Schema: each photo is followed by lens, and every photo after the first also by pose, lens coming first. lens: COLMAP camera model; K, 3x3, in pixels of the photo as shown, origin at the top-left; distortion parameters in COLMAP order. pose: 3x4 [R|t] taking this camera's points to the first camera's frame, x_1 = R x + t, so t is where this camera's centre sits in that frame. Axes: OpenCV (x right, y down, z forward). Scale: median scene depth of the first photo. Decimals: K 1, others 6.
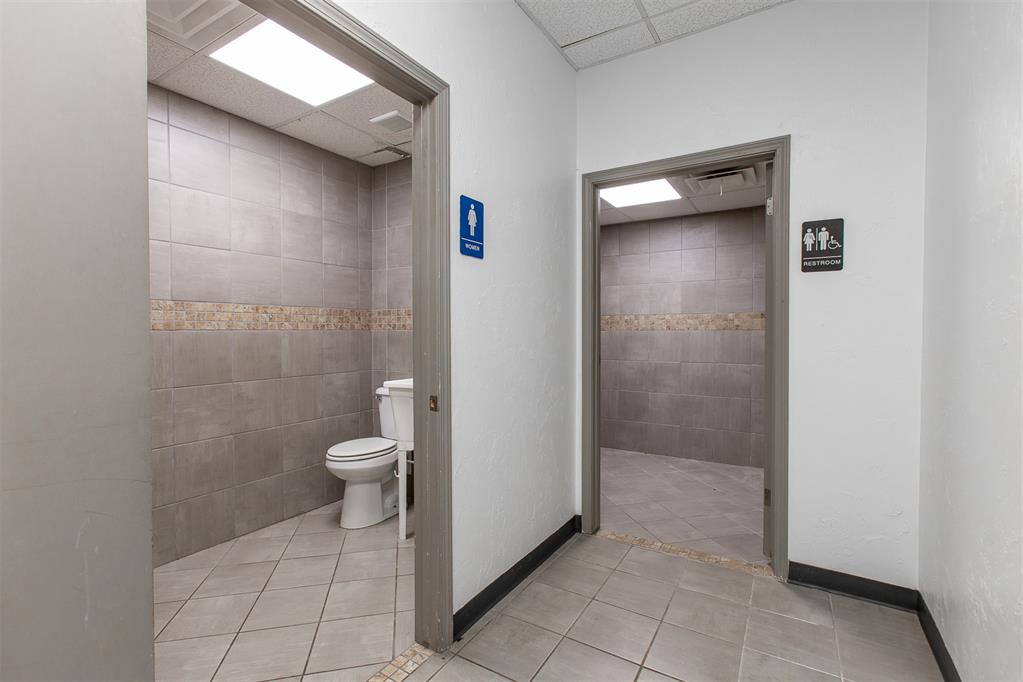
lens RADIAL K [[475.6, 0, 509.1], [0, 475.6, 341.0], [0, 0, 1]] dist [-0.002061, 0.001109]
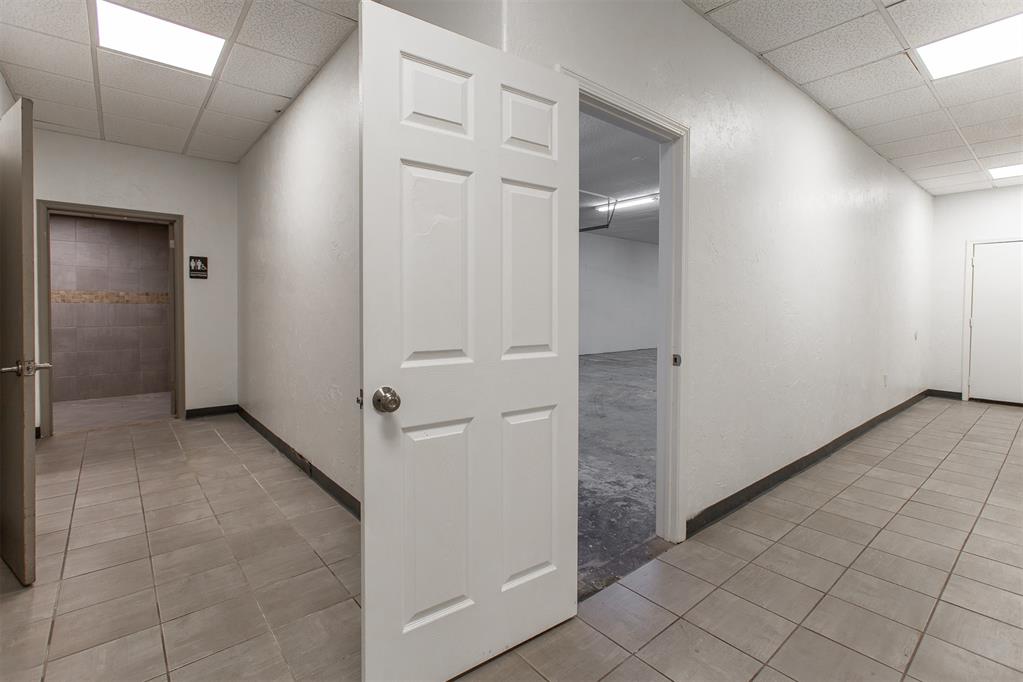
lens RADIAL K [[475.6, 0, 517.4], [0, 475.6, 317.9], [0, 0, 1]] dist [-0.002061, 0.001109]
pose [[0.318125, -0.018461, 0.947869, -0.538070], [0.009795, 0.999821, 0.016185, 0.010150], [-0.947998, 0.004136, 0.318249, -0.619910]]
